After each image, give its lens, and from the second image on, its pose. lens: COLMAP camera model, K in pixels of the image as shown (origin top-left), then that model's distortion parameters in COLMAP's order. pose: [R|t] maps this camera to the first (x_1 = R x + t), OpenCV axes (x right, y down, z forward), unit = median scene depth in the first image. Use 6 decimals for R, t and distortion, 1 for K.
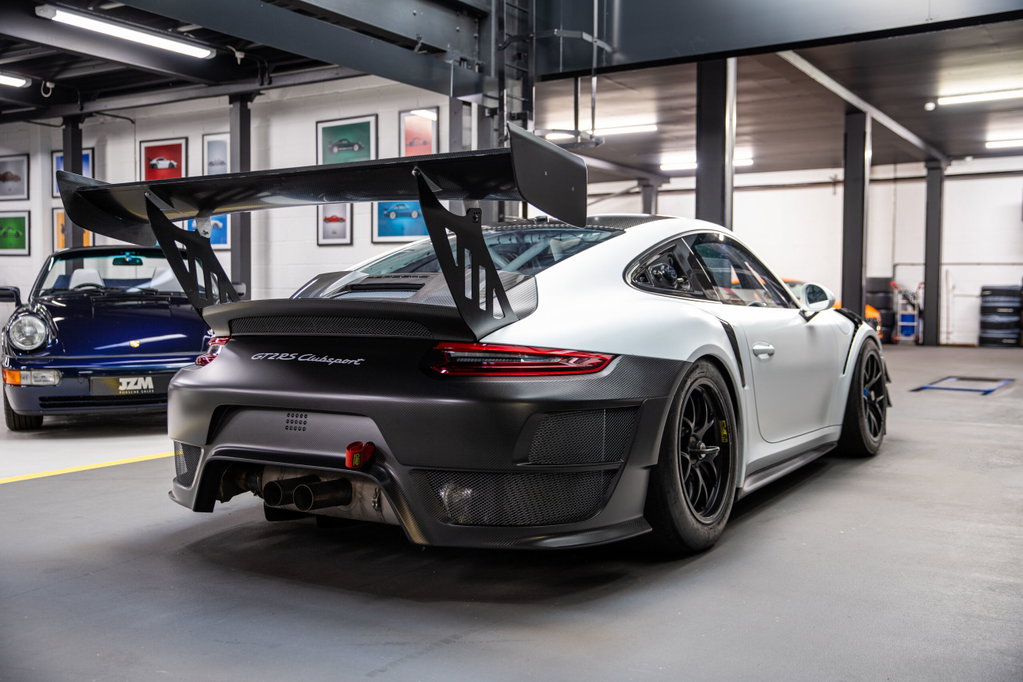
lens RADIAL K [[1023.7, 0, 511.5], [0, 1023.7, 341.0], [0, 0, 1]] dist [-0.011786, 0.117527]
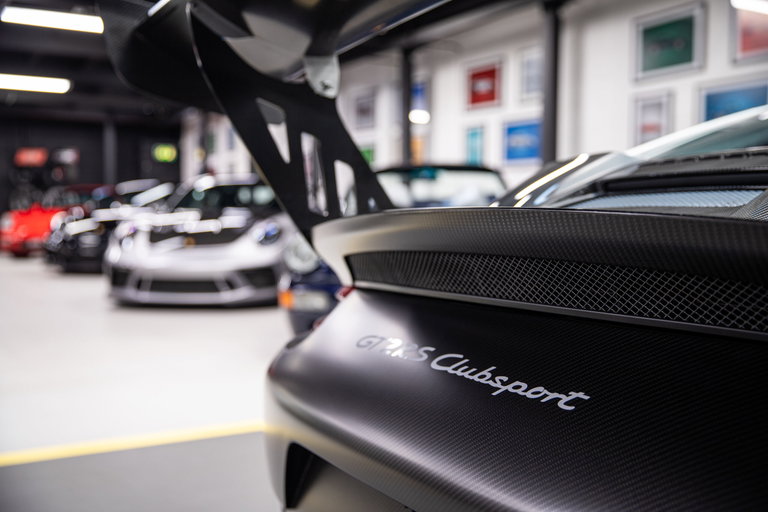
lens RADIAL K [[810.3, 0, 384.0], [0, 810.3, 256.0], [0, 0, 1]] dist [-0.016706, -0.009382]
pose [[0.869824, 0.014114, -0.493160, -0.026591], [-0.011630, 0.999900, 0.008105, -0.009073], [0.493225, -0.001314, 0.869901, 0.260582]]
